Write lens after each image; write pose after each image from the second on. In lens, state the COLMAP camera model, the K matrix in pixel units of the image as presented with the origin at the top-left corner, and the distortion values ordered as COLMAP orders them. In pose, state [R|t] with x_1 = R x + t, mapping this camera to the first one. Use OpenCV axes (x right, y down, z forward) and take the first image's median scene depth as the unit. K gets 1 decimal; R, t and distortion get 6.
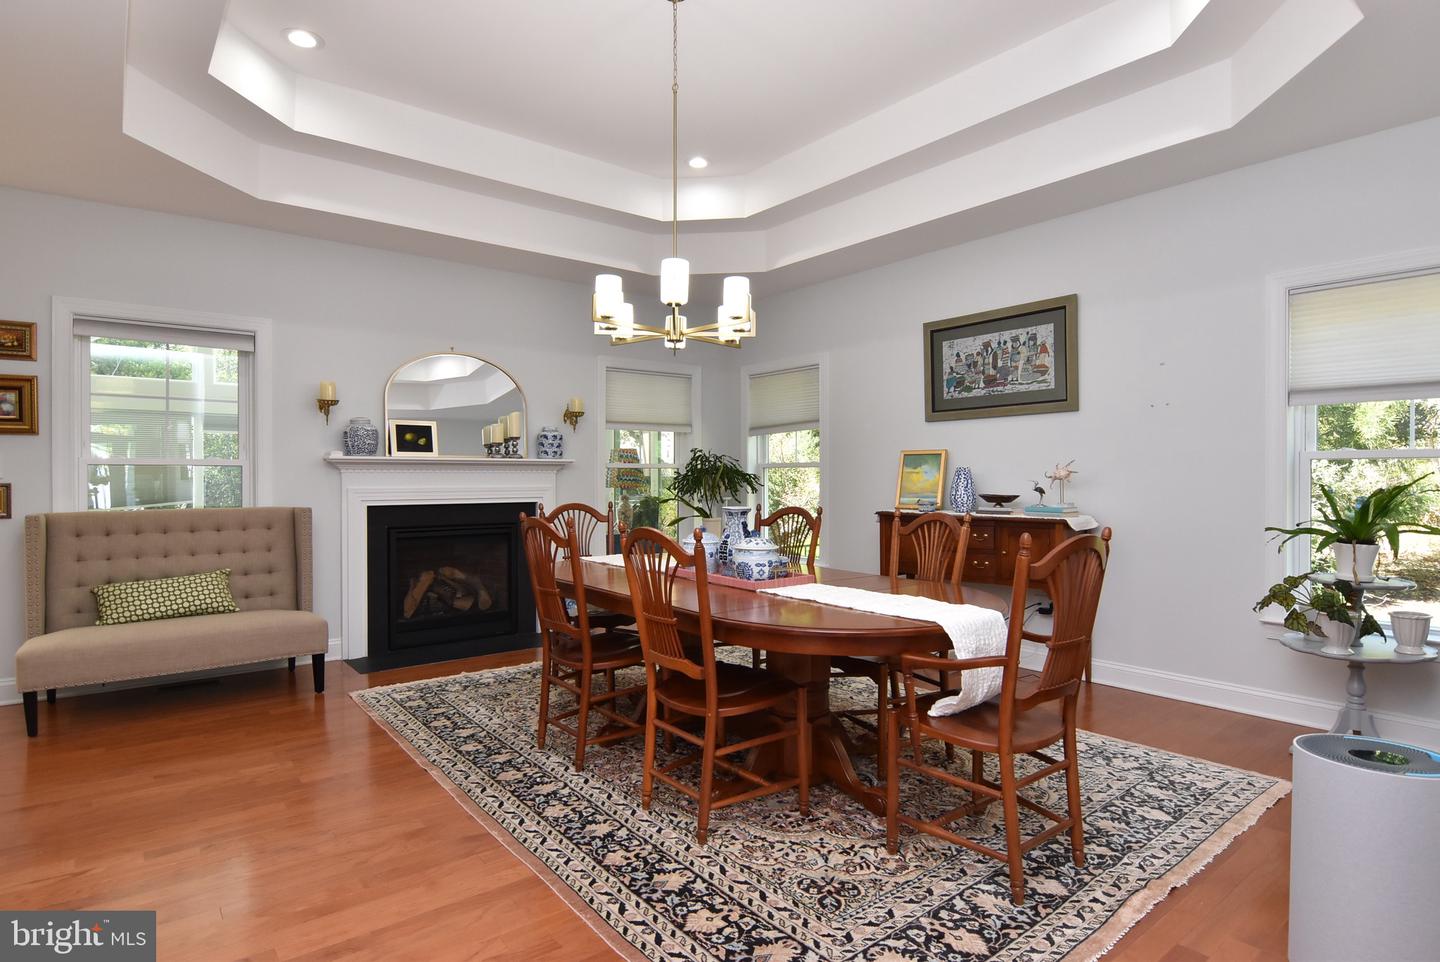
lens RADIAL K [[762.7, 0, 724.4], [0, 762.7, 482.0], [0, 0, 1]] dist [-0.012275, -0.000392]
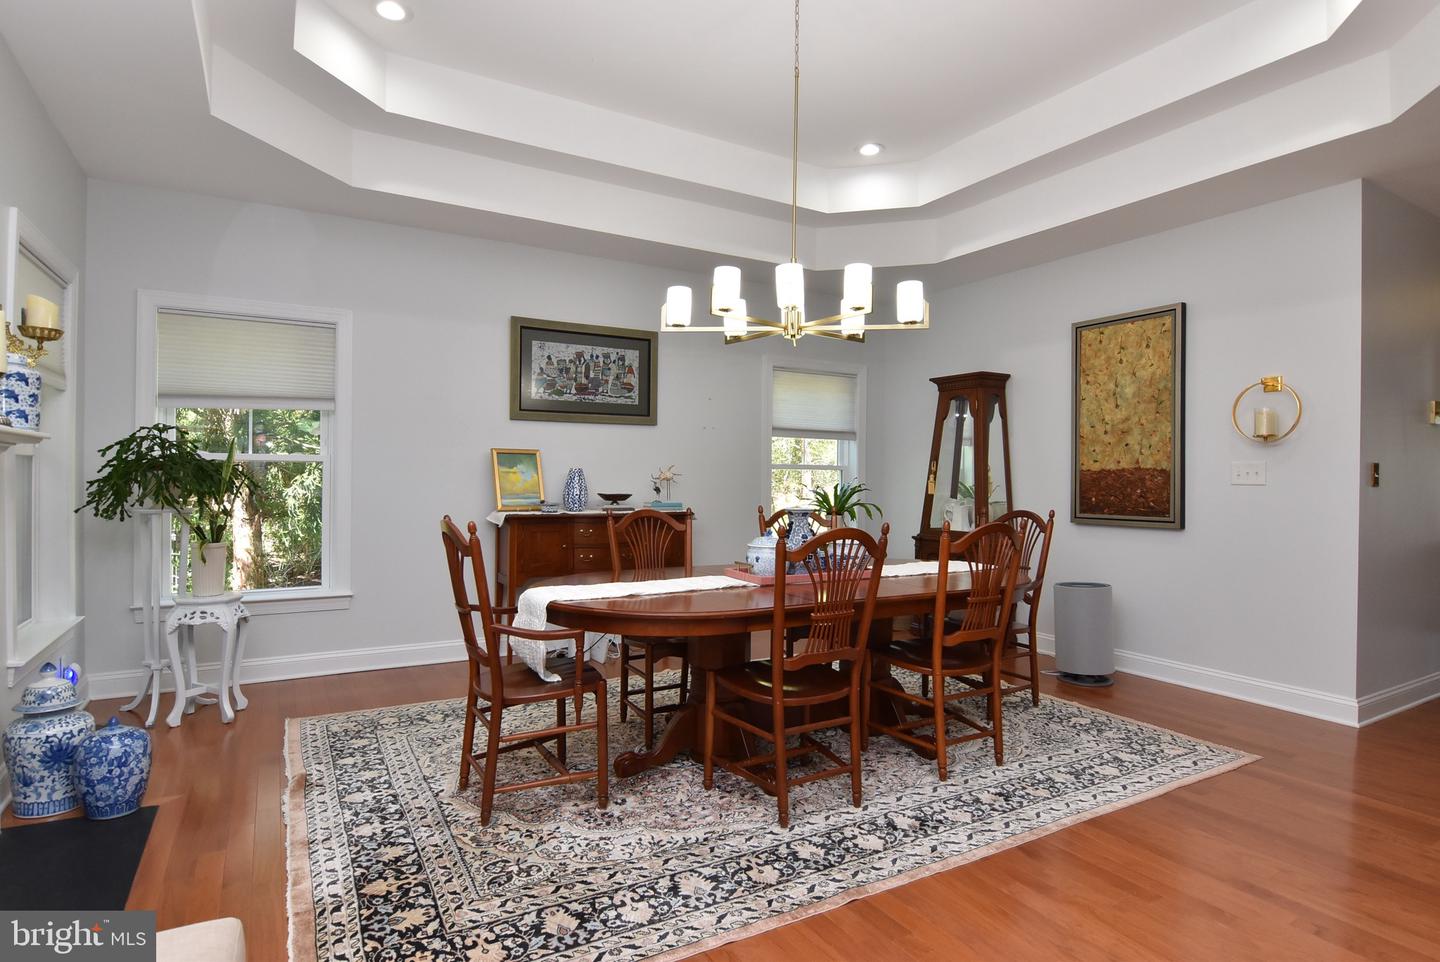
lens RADIAL K [[762.7, 0, 722.4], [0, 762.7, 478.7], [0, 0, 1]] dist [-0.012275, -0.000392]
pose [[0.152256, 0.001843, 0.988339, -0.728076], [-0.001378, 0.999998, -0.001653, -0.003630], [-0.988340, -0.001110, 0.152259, 0.671829]]
